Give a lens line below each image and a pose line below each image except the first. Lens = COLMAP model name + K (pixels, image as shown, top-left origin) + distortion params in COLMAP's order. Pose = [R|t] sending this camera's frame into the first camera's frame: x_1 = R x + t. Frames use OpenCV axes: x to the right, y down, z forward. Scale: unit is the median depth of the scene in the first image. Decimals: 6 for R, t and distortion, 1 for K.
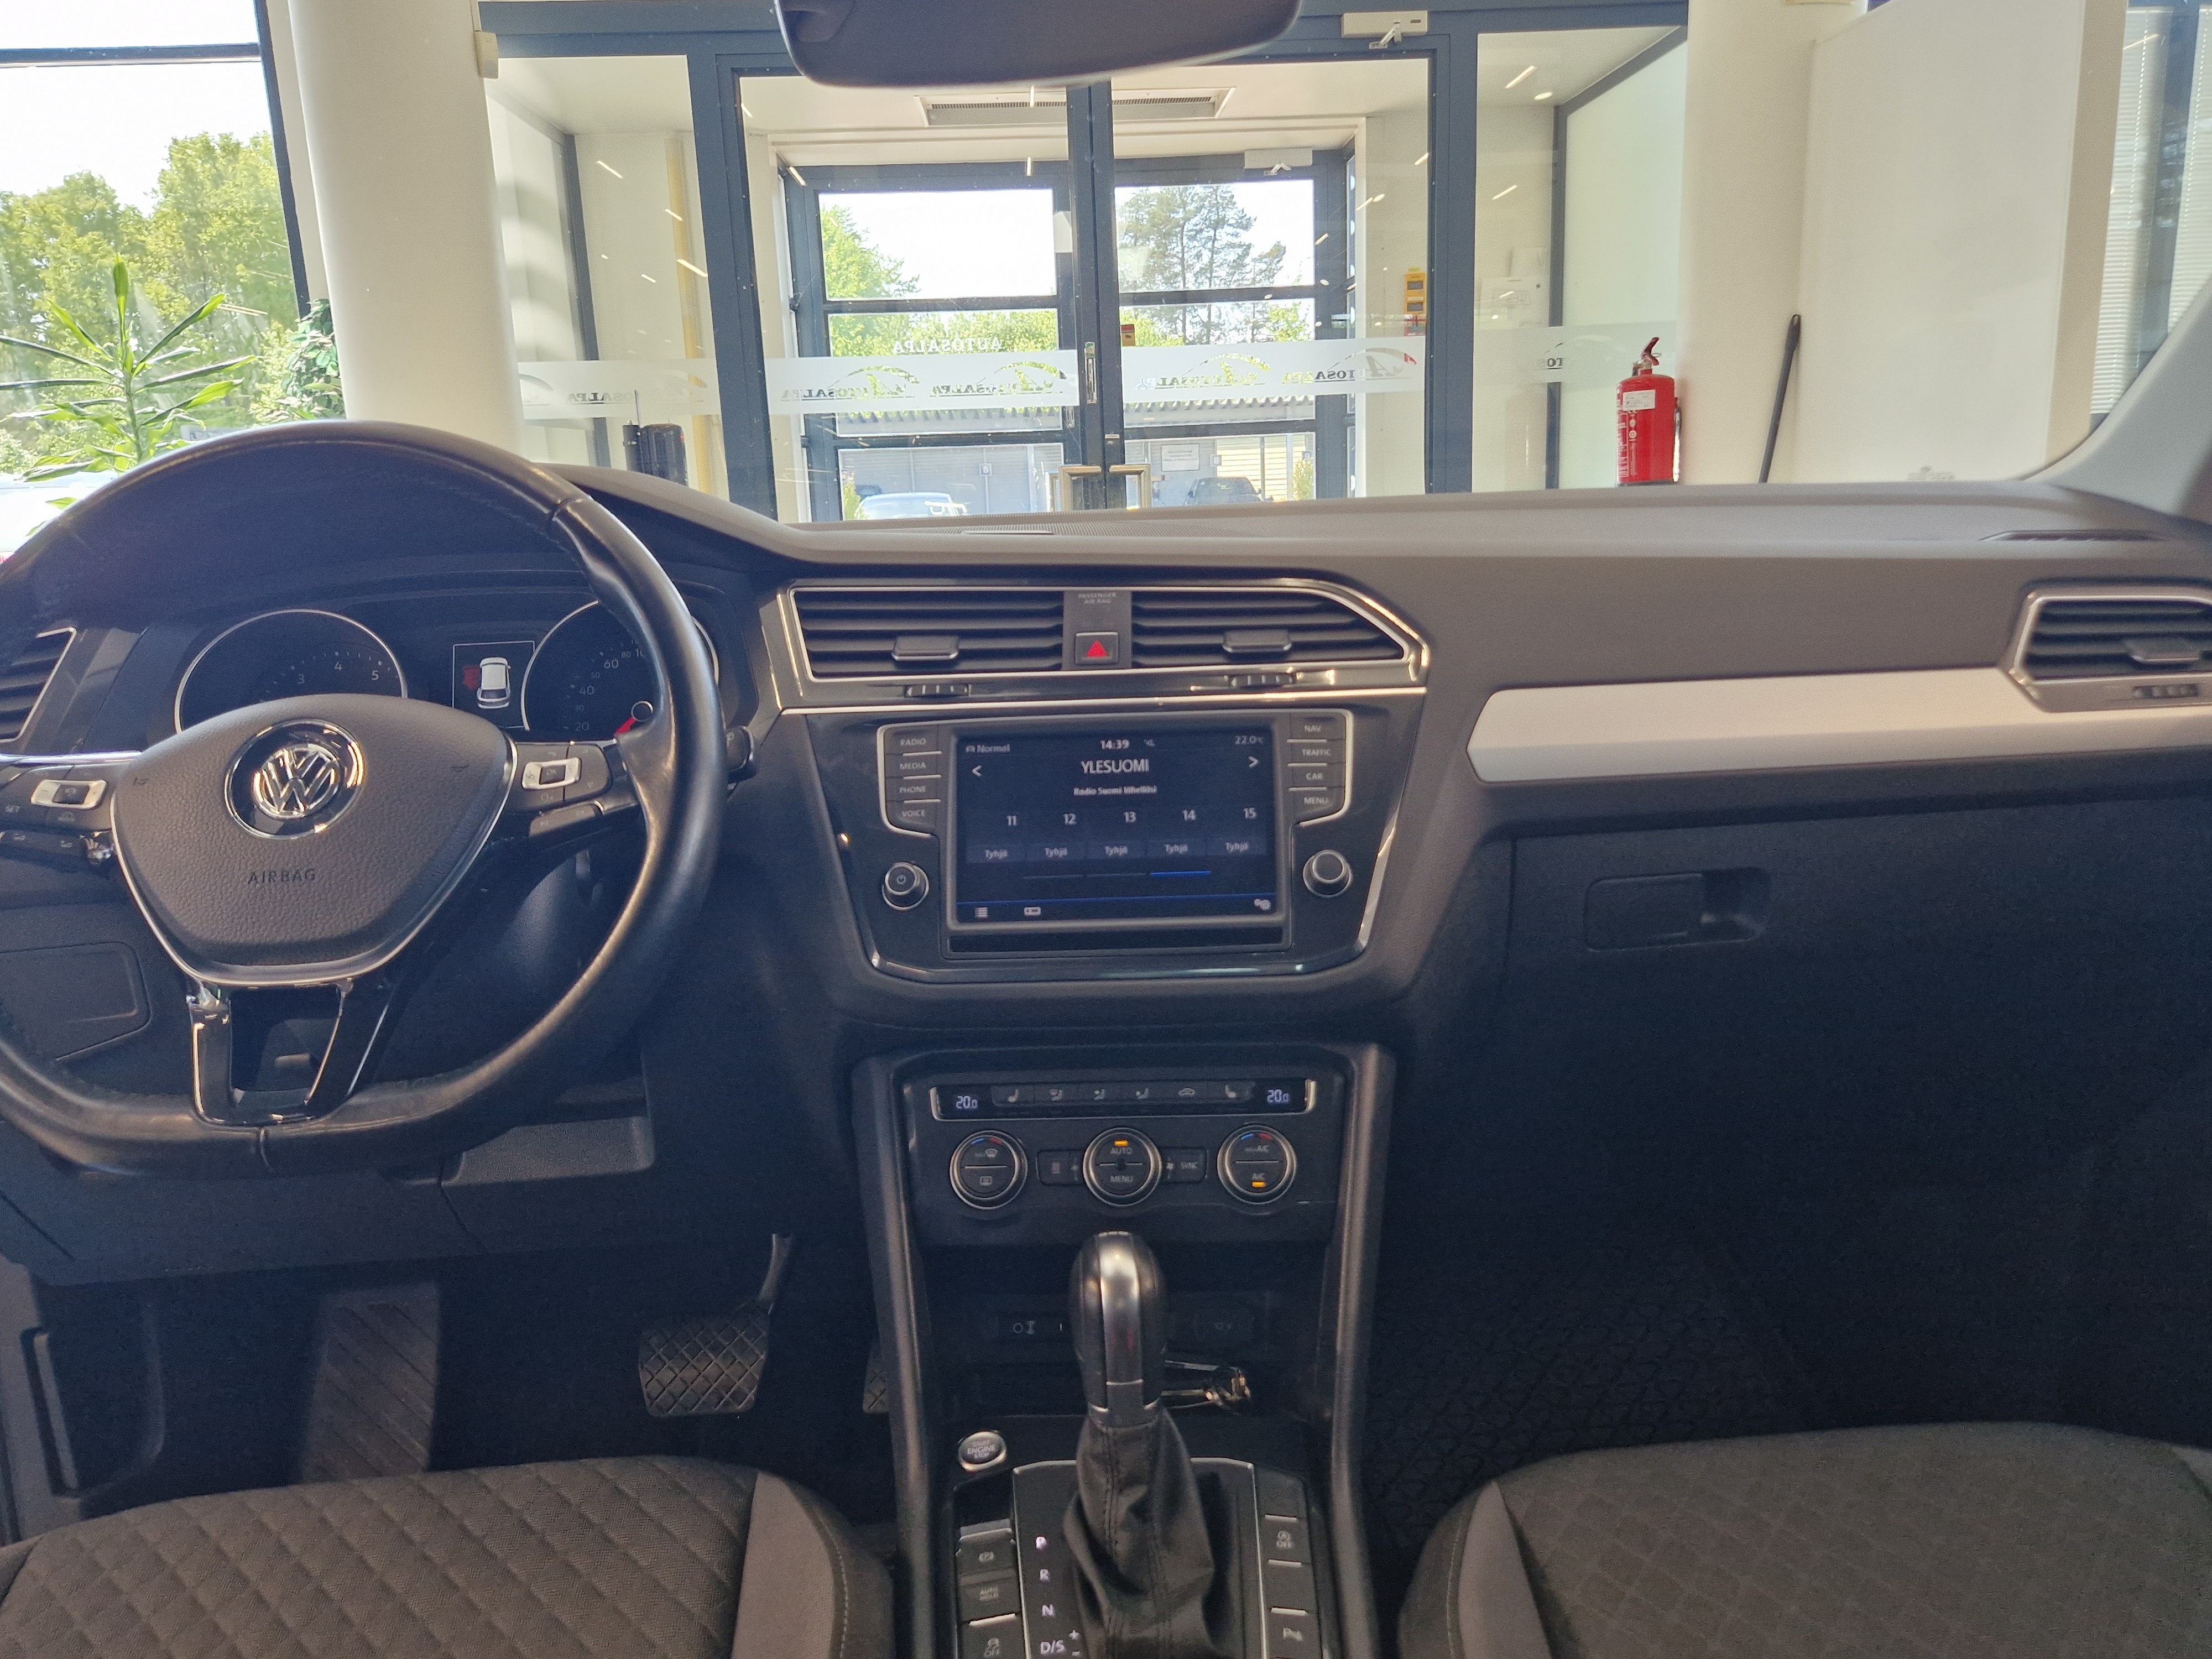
lens RADIAL K [[1599.9, 0, 1141.0], [0, 1599.9, 799.8], [0, 0, 1]] dist [0.056870, -0.051623]
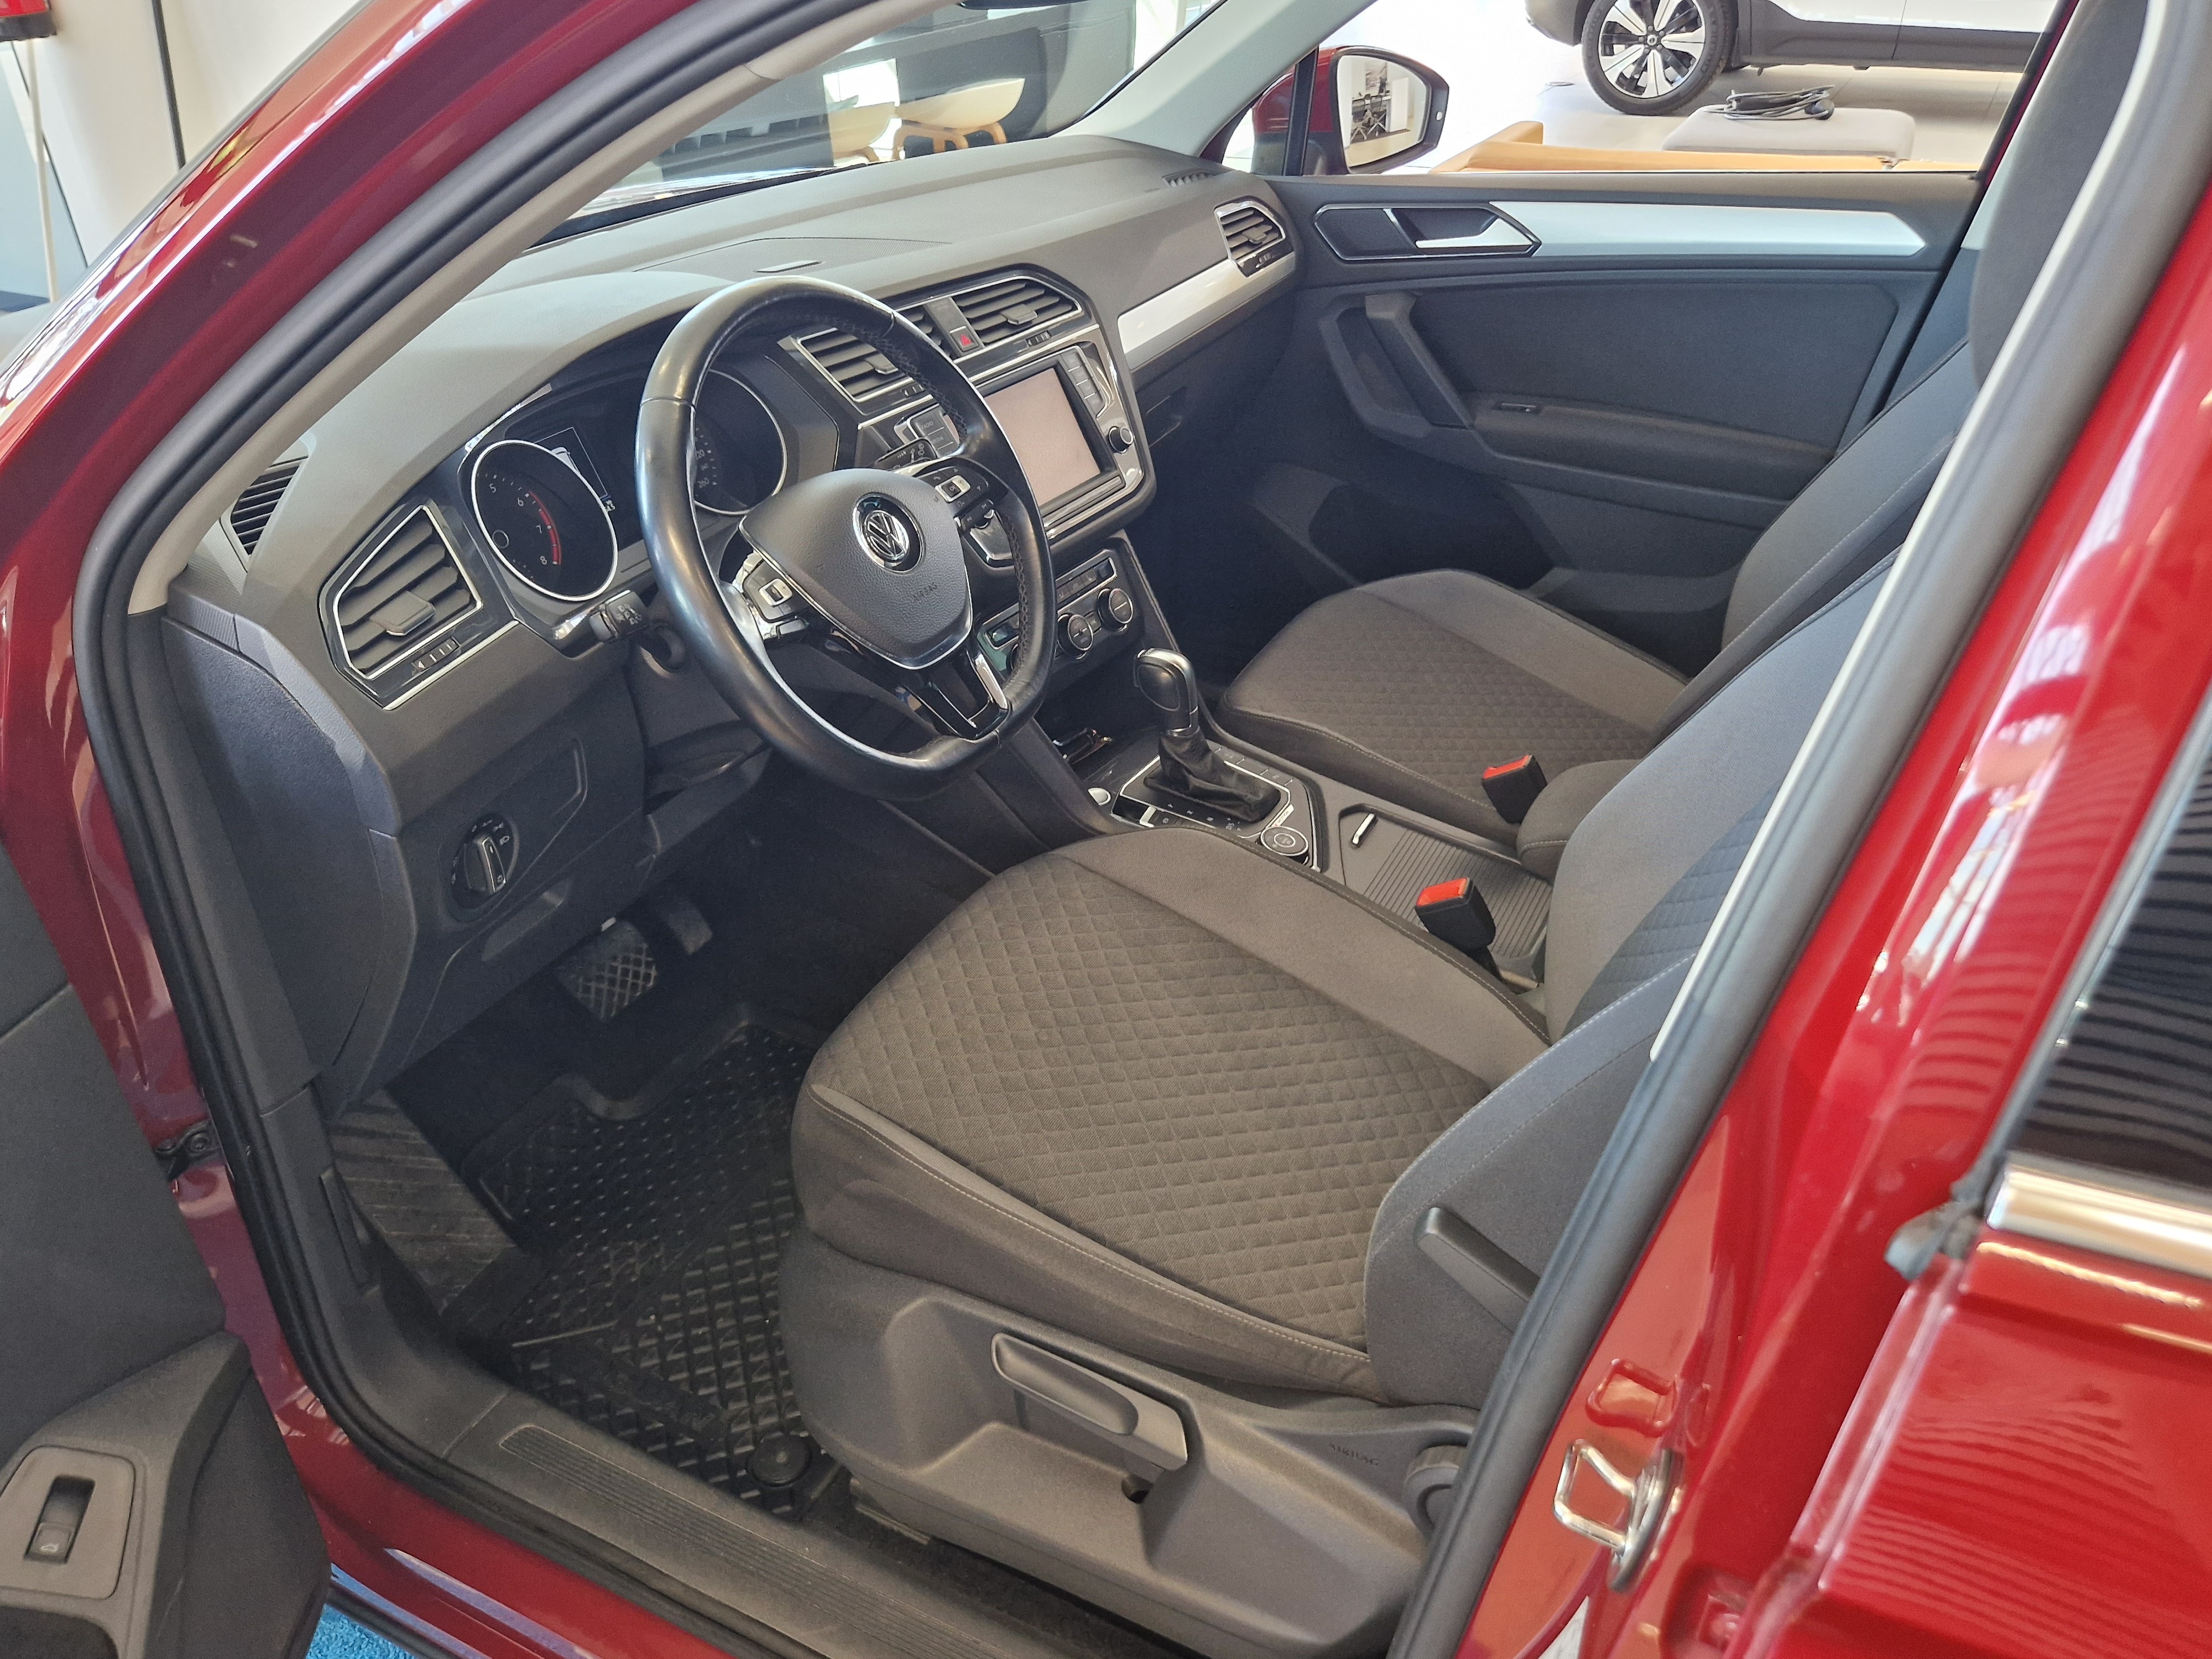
lens RADIAL K [[1599.9, 0, 1141.0], [0, 1599.9, 799.8], [0, 0, 1]] dist [0.056870, -0.051623]
pose [[0.512840, -0.417639, 0.750048, -1.357267], [0.180106, 0.906587, 0.381657, -0.263092], [-0.839379, -0.060640, 0.540153, -0.033770]]
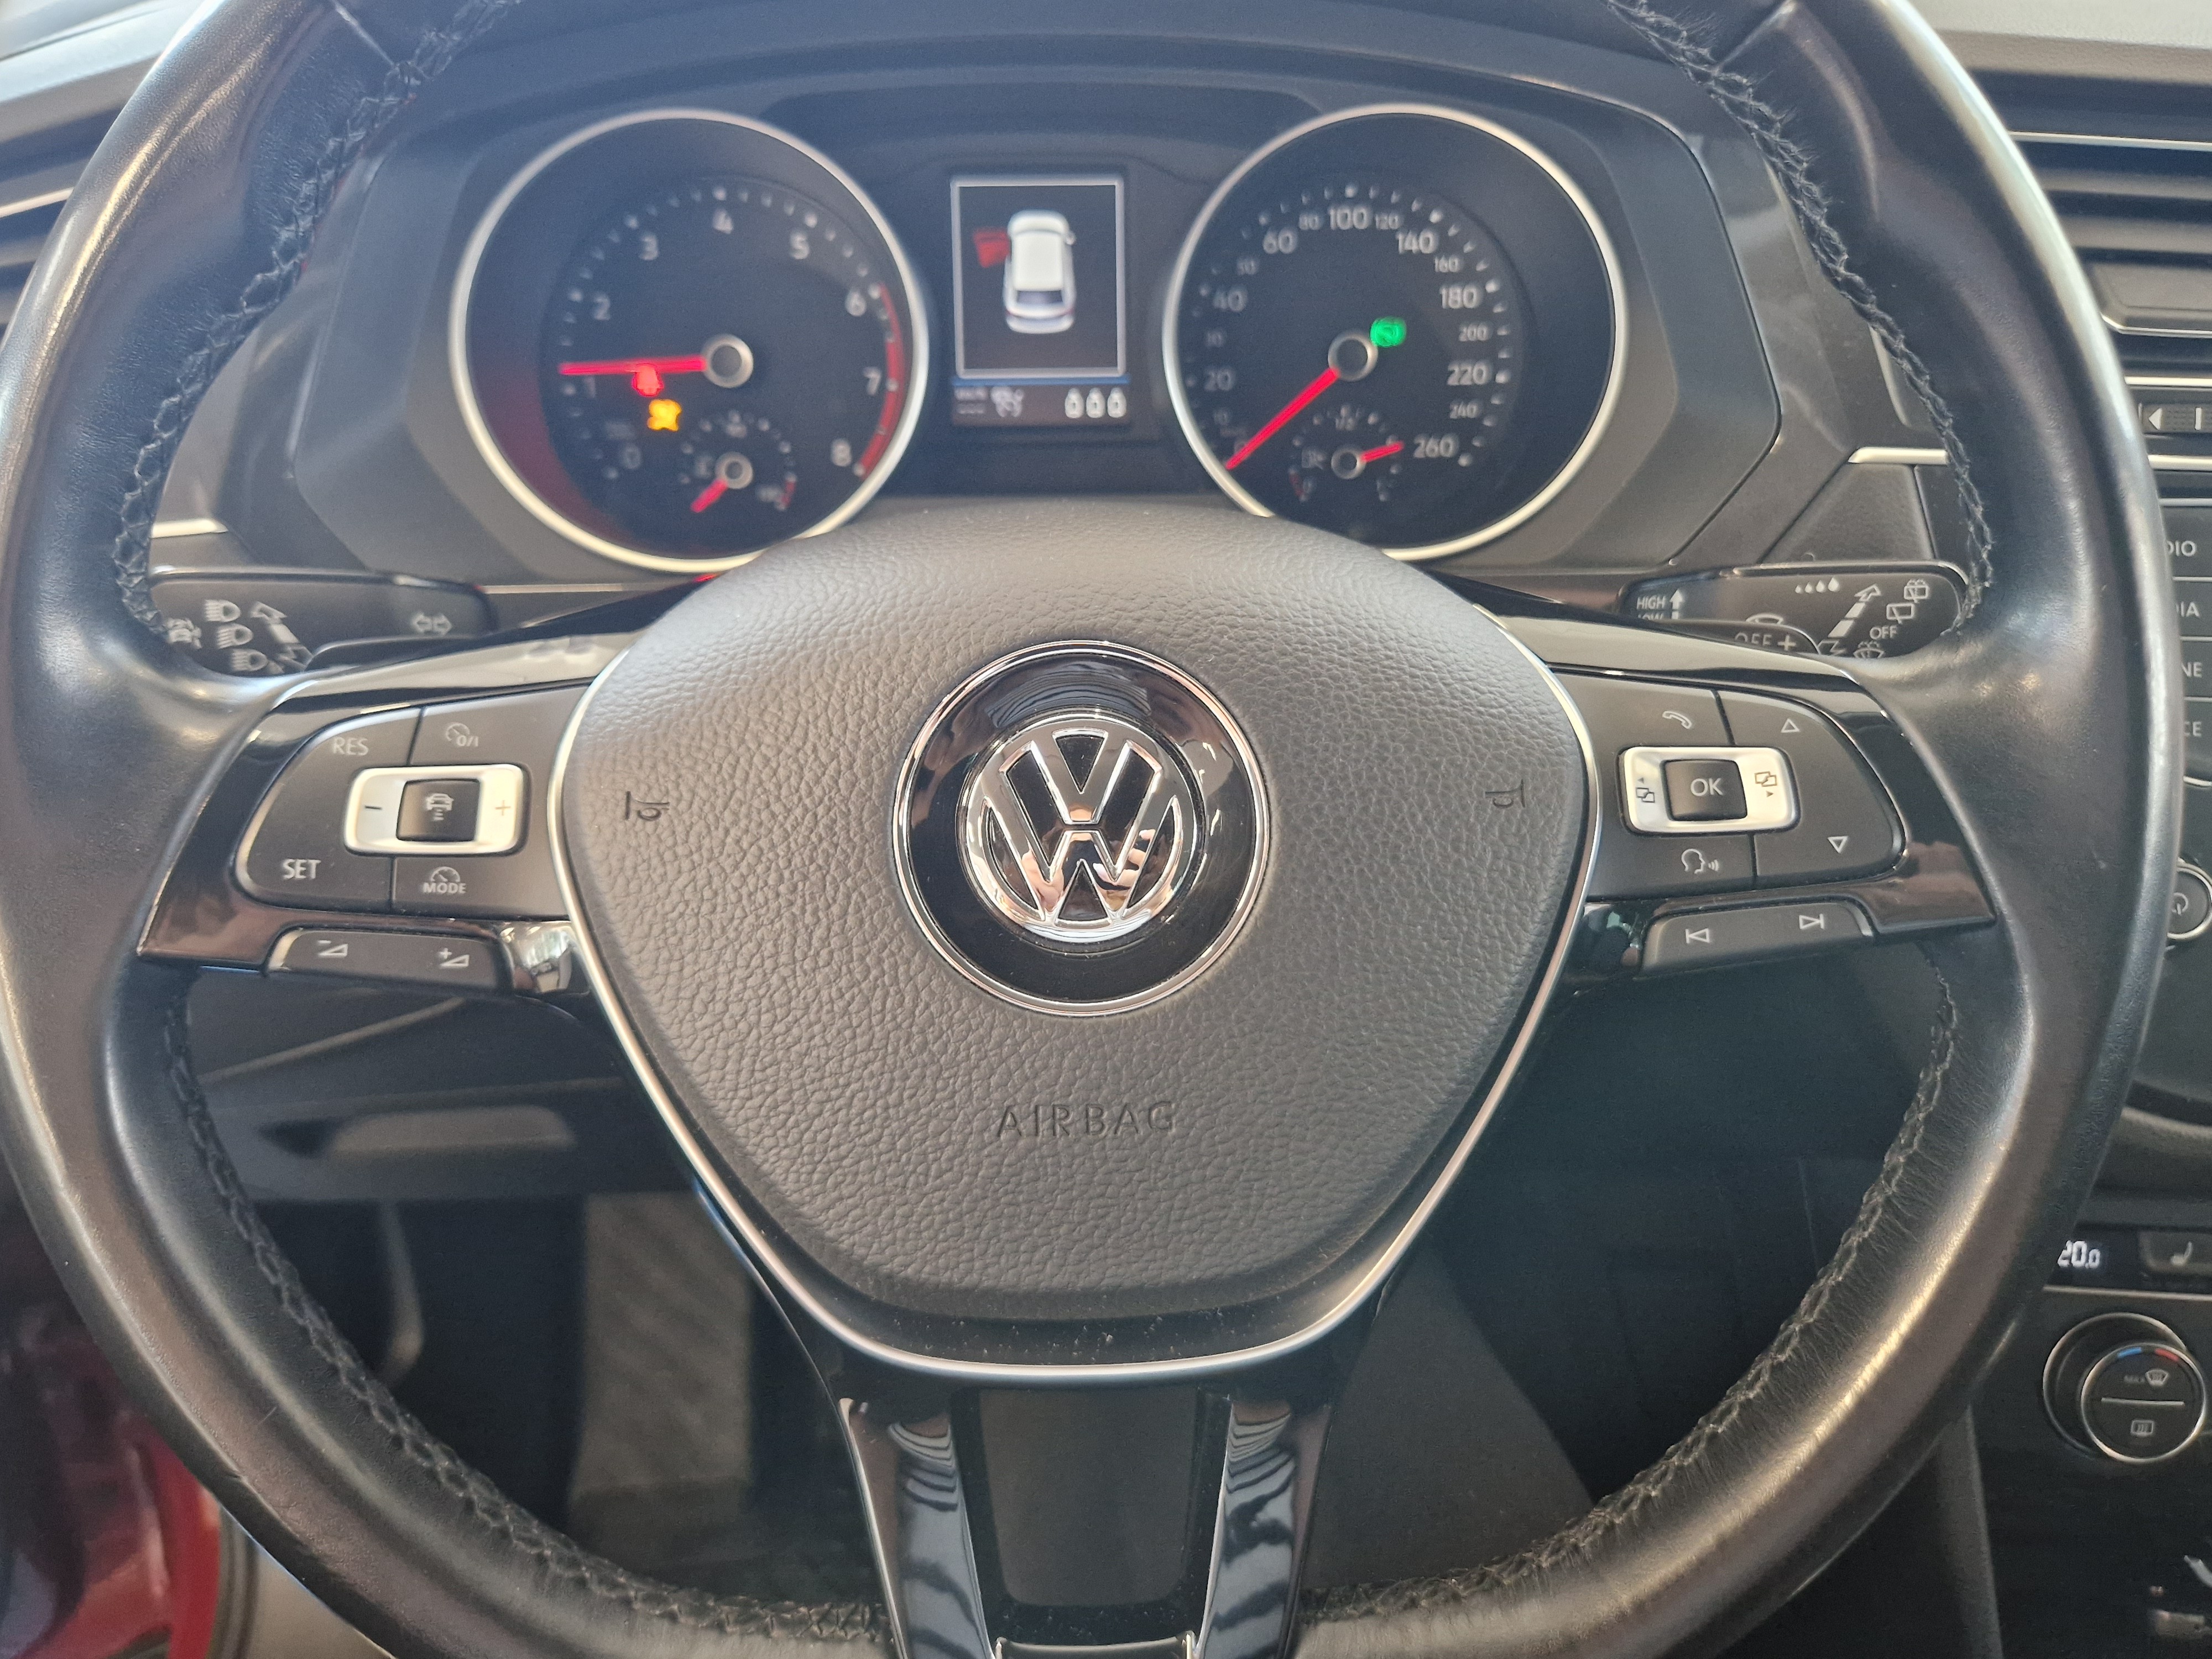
lens RADIAL K [[1694.3, 0, 1103.7], [0, 1694.3, 825.3], [0, 0, 1]] dist [0.042776, -0.059738]
pose [[0.998503, 0.054693, 0.000408, -0.424358], [-0.050998, 0.928295, 0.368330, -0.121641], [0.019766, -0.367800, 0.929695, 0.538979]]
